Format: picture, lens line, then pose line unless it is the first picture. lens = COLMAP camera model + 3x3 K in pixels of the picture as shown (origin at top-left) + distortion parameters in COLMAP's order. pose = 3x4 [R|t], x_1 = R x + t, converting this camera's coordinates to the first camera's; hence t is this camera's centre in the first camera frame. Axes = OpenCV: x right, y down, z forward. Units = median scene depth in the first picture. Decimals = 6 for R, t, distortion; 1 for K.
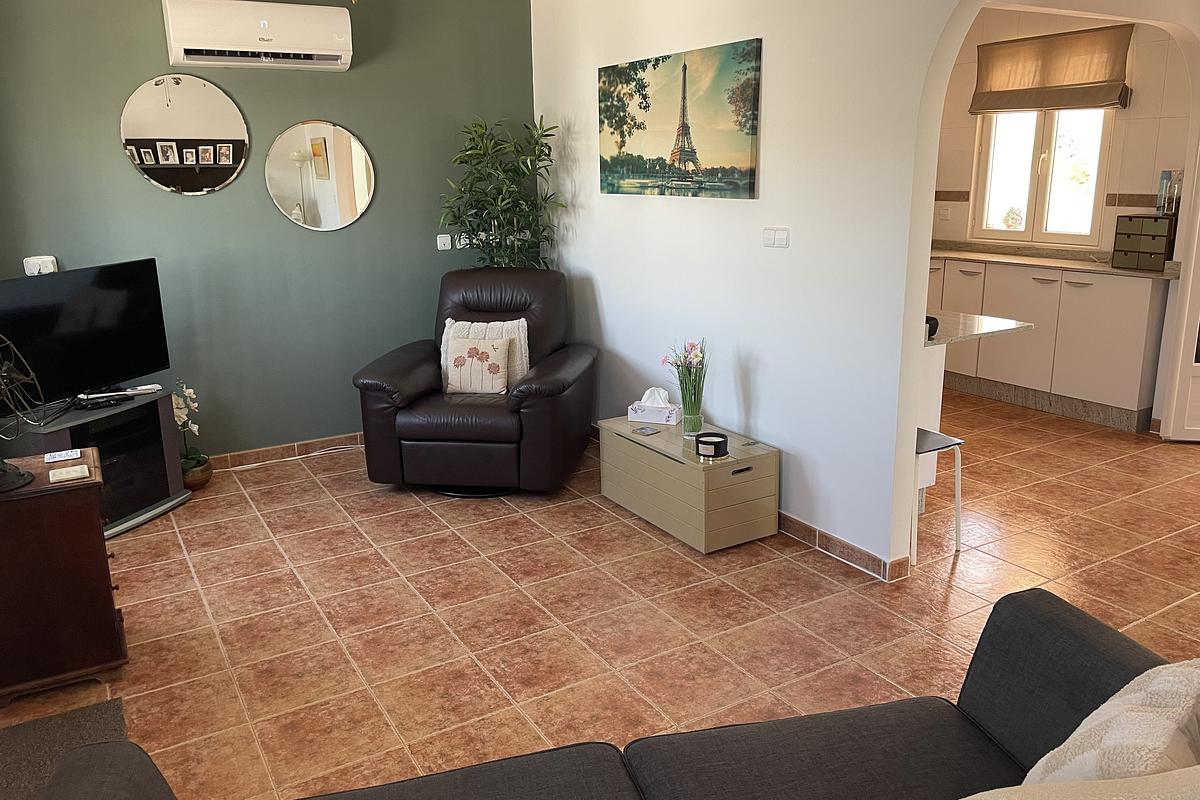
lens RADIAL K [[909.2, 0, 605.7], [0, 909.2, 386.2], [0, 0, 1]] dist [0.126063, -0.184517]
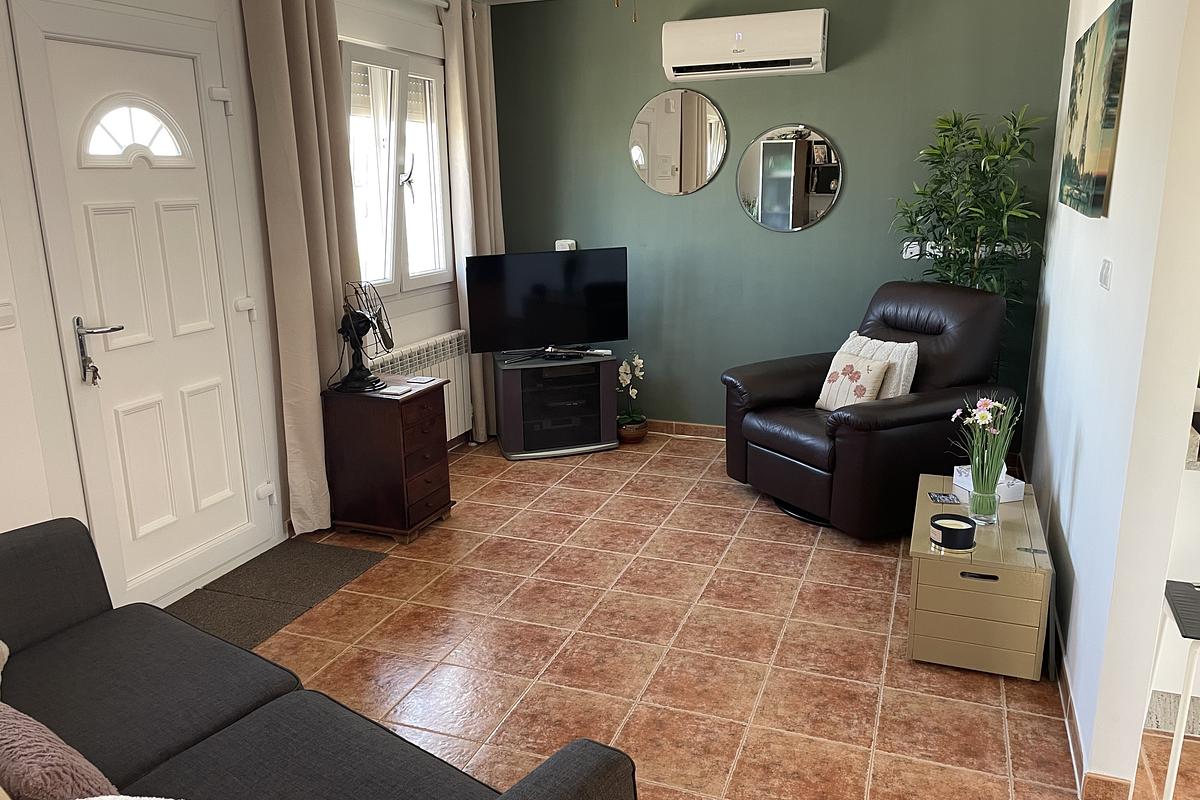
lens RADIAL K [[919.3, 0, 600.0], [0, 919.3, 400.0], [0, 0, 1]] dist [0.119433, -0.139876]
pose [[0.614223, 0.199537, -0.763489, 0.501236], [-0.186935, 0.976757, 0.104887, -0.069775], [0.766672, 0.078299, 0.637247, 0.246796]]
